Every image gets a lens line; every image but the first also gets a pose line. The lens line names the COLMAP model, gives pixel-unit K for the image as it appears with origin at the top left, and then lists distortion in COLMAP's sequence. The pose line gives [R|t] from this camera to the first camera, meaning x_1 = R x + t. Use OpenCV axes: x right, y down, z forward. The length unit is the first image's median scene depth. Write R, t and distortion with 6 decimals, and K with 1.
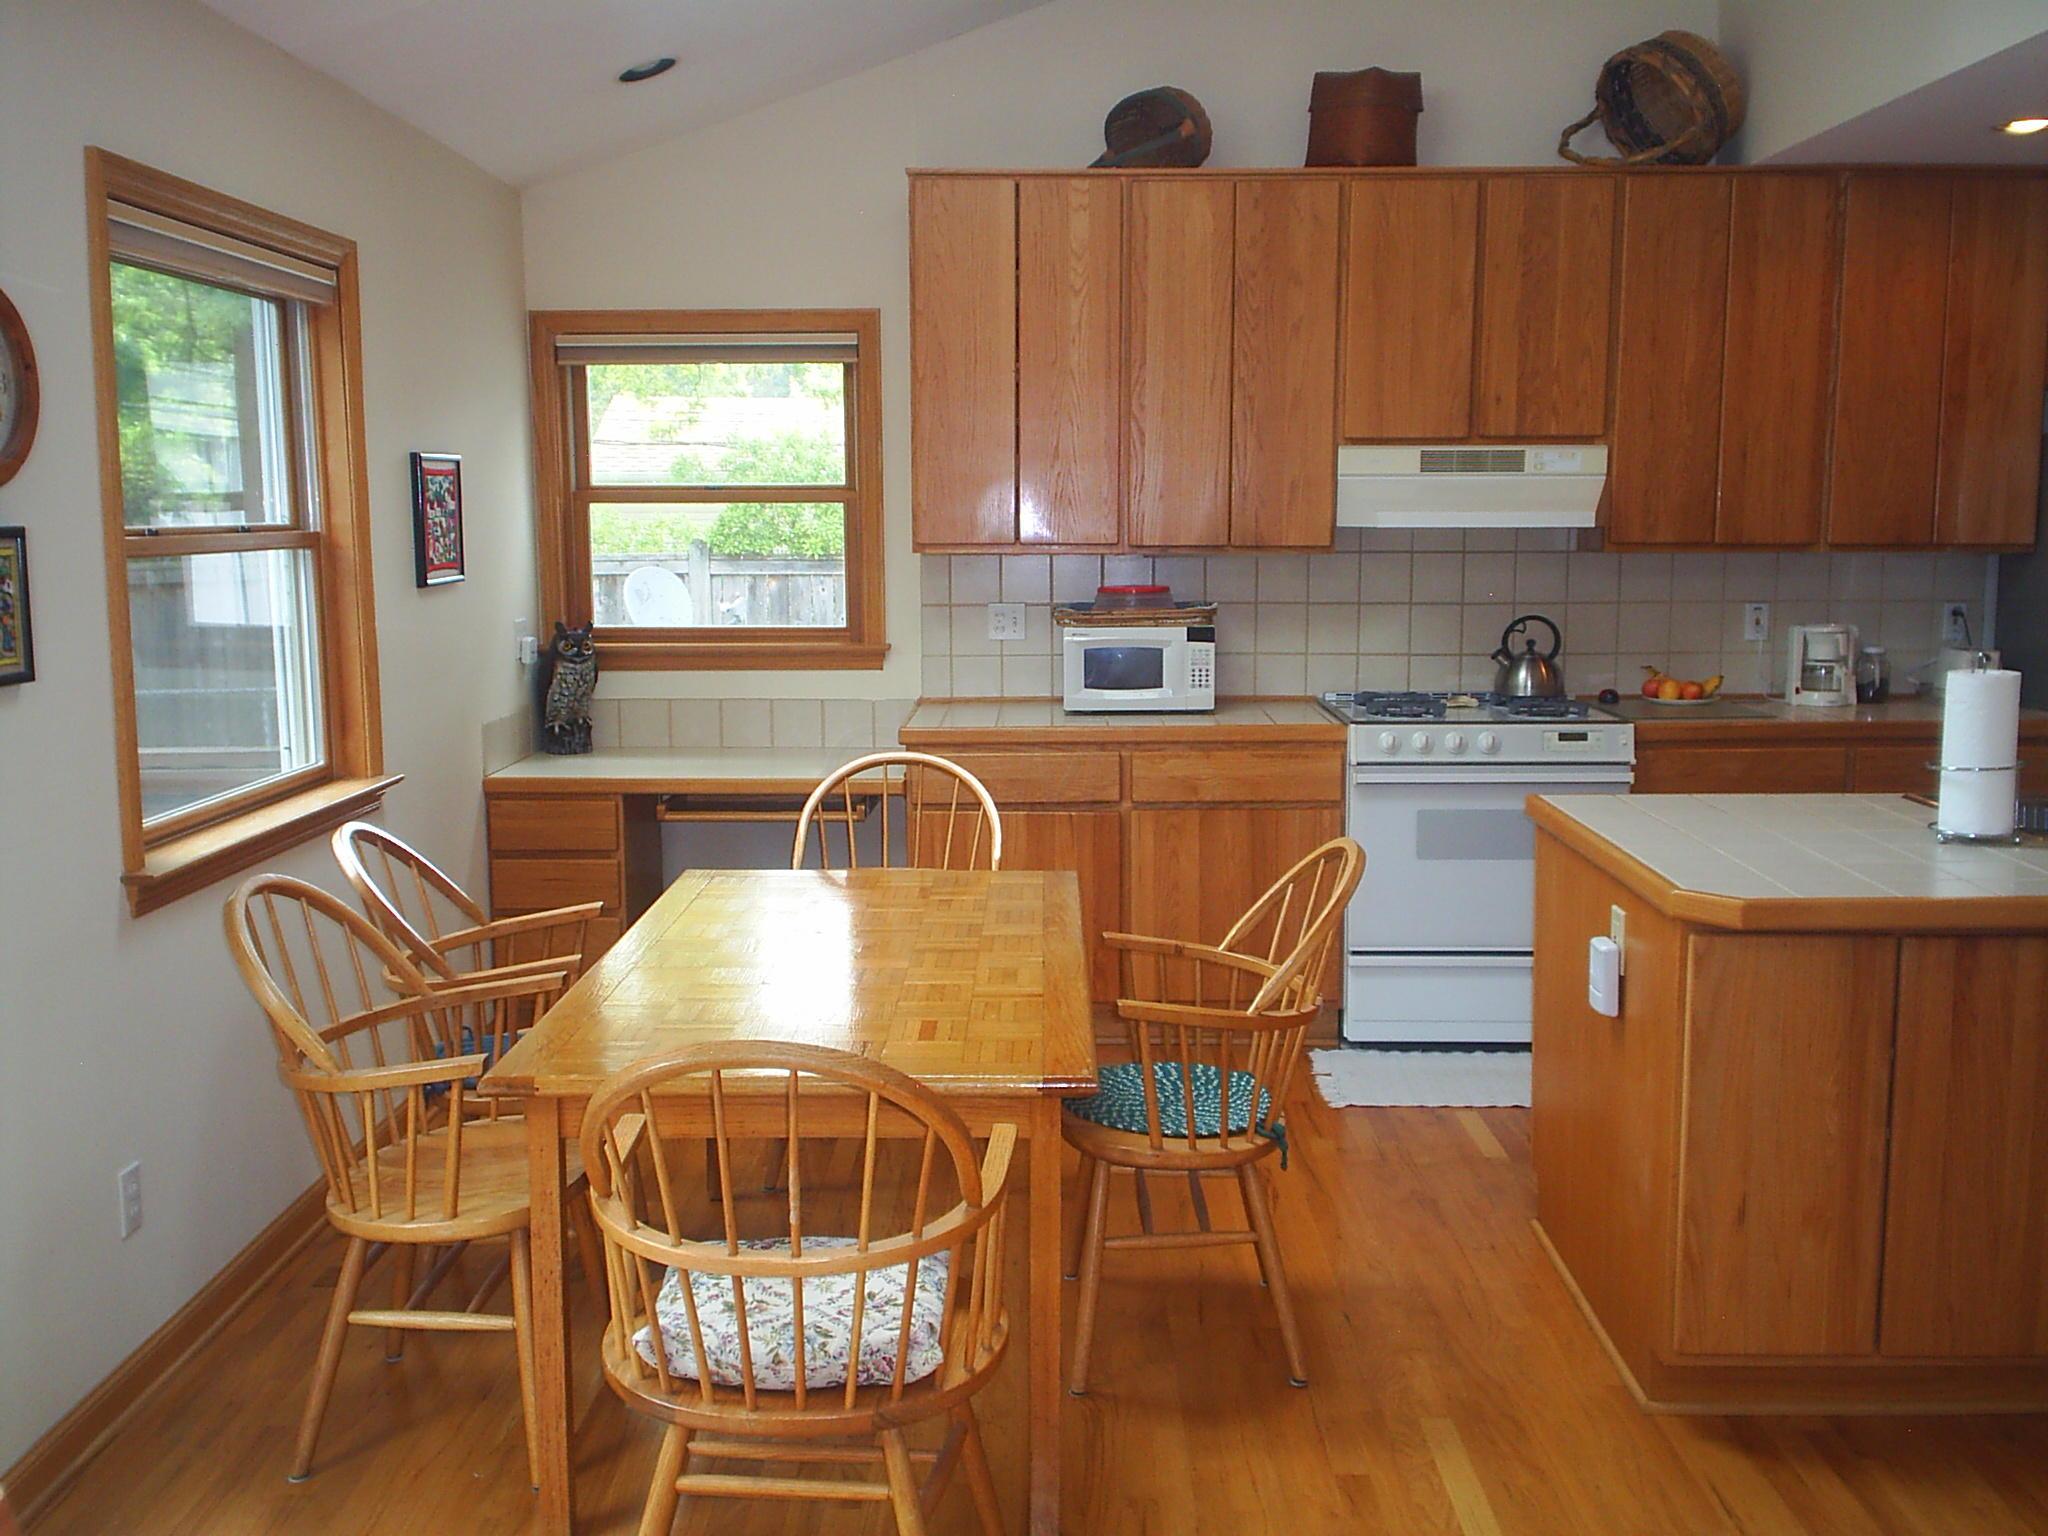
lens RADIAL K [[1989.1, 0, 1024.0], [0, 1989.1, 768.0], [0, 0, 1]] dist [0.143444, -0.341507]
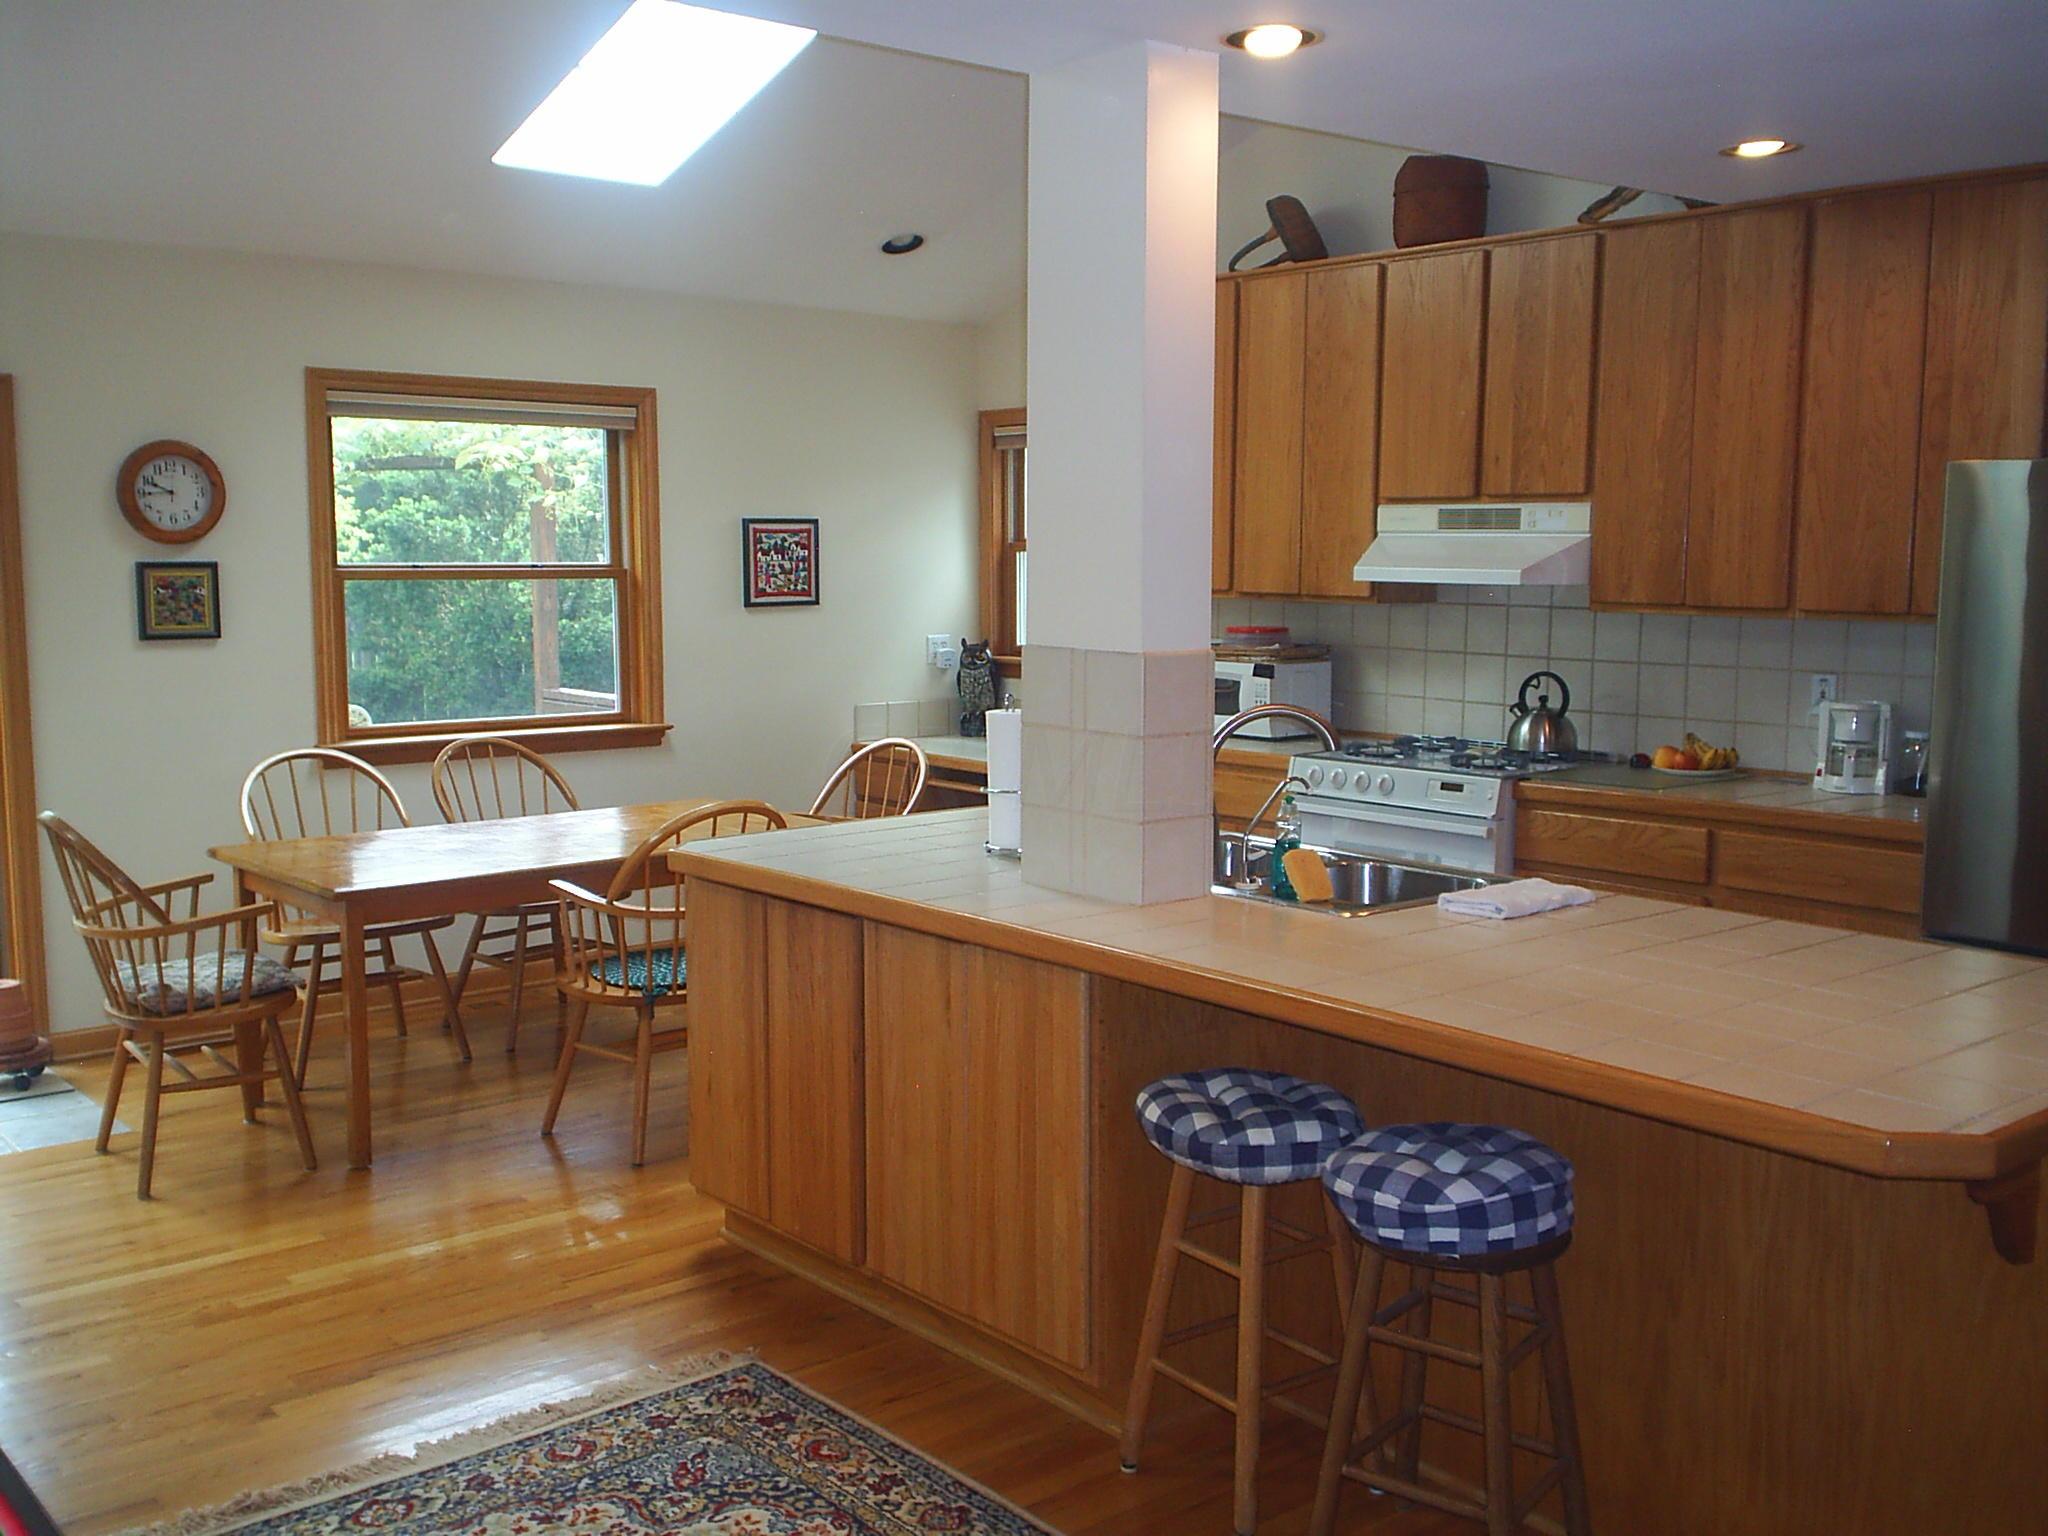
lens RADIAL K [[1989.1, 0, 1024.0], [0, 1989.1, 768.0], [0, 0, 1]] dist [0.143444, -0.341507]
pose [[0.653692, 0.091296, -0.751233, 0.859624], [-0.104317, 0.994090, 0.030038, -0.031798], [0.749536, 0.058731, 0.659353, 0.149757]]
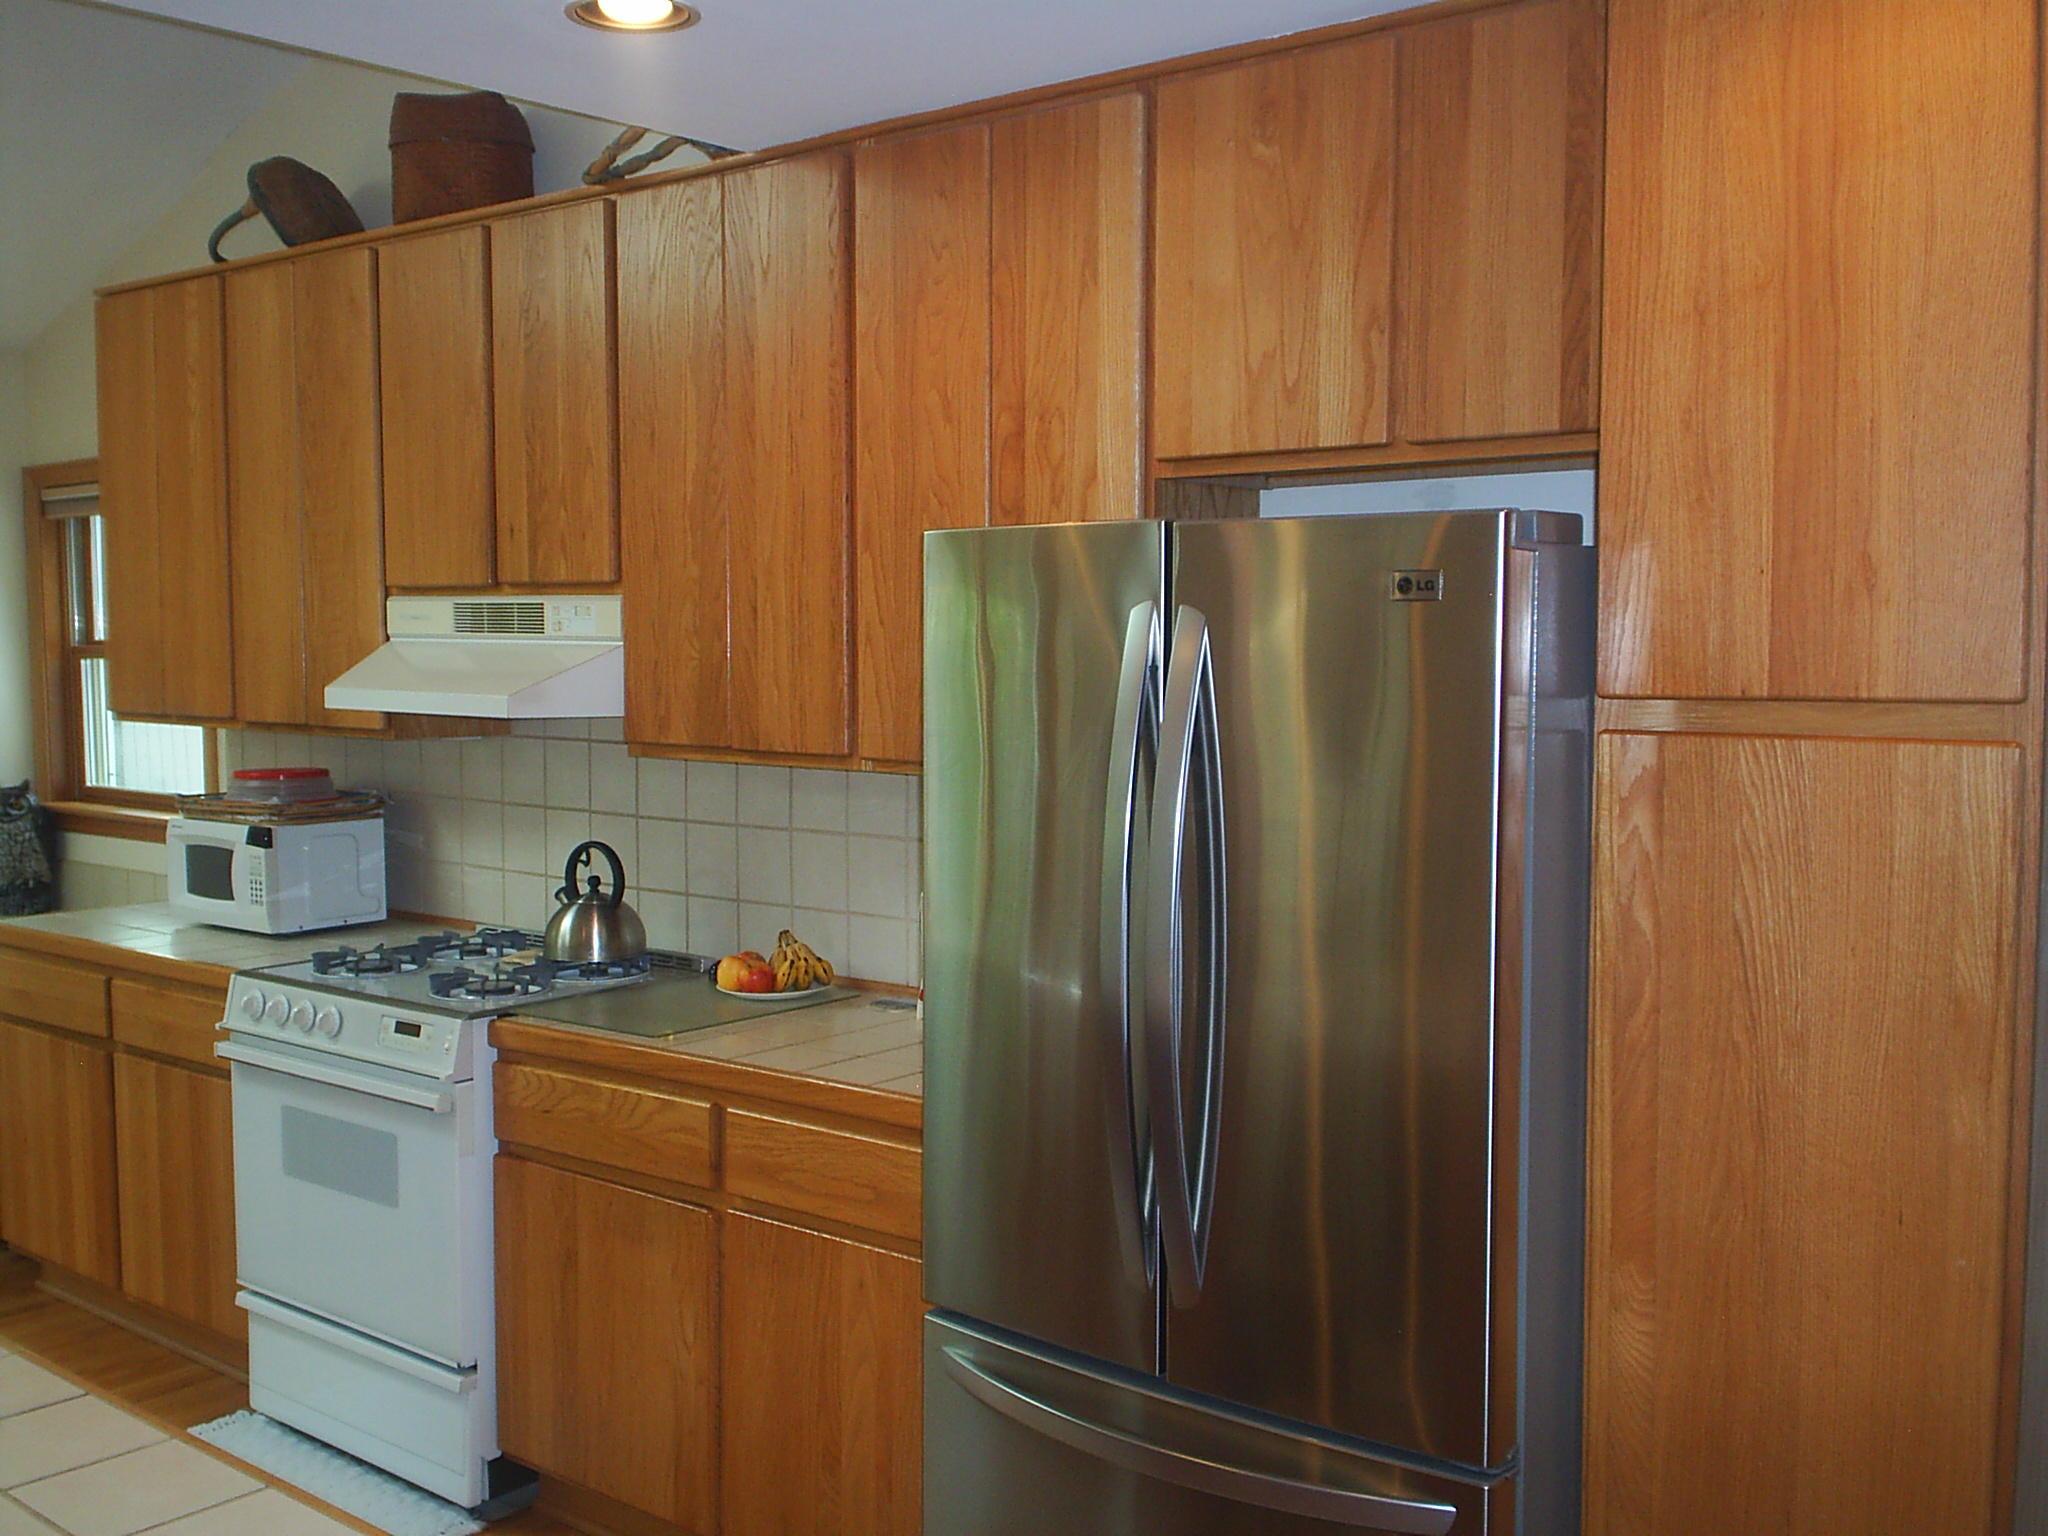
lens RADIAL K [[1989.1, 0, 1024.0], [0, 1989.1, 768.0], [0, 0, 1]] dist [0.143444, -0.341507]
pose [[0.780767, 0.046507, -0.623089, 0.809276], [-0.084530, 0.995920, -0.031587, -0.093858], [0.619078, 0.077332, 0.781513, 0.568159]]
